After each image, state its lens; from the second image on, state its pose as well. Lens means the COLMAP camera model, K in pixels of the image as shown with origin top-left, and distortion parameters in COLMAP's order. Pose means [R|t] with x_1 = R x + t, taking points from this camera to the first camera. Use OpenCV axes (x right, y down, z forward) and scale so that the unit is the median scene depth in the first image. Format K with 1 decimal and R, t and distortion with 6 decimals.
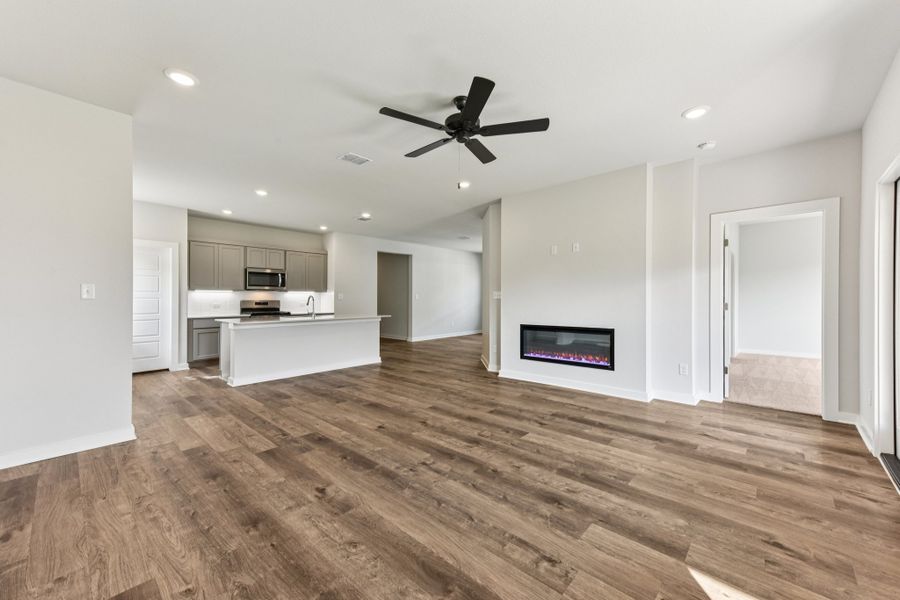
lens RADIAL K [[347.9, 0, 450.2], [0, 347.9, 303.1], [0, 0, 1]] dist [0.033569, 0.000104]
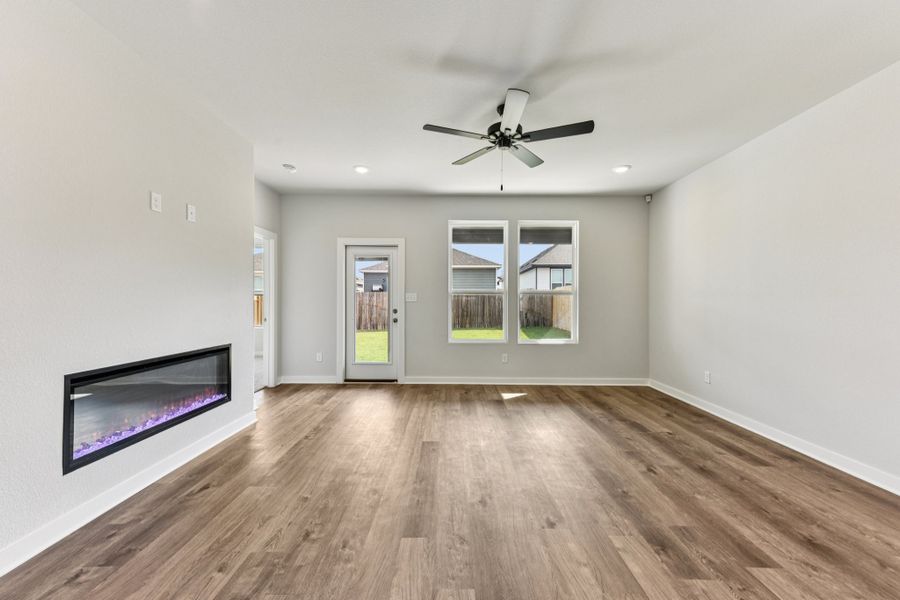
lens RADIAL K [[347.9, 0, 450.2], [0, 347.9, 303.1], [0, 0, 1]] dist [0.033569, 0.000104]
pose [[-0.674260, 0.001527, 0.738492, -0.641491], [0.005571, 0.999980, 0.003019, -0.022544], [-0.738473, 0.006150, -0.674255, 1.863046]]
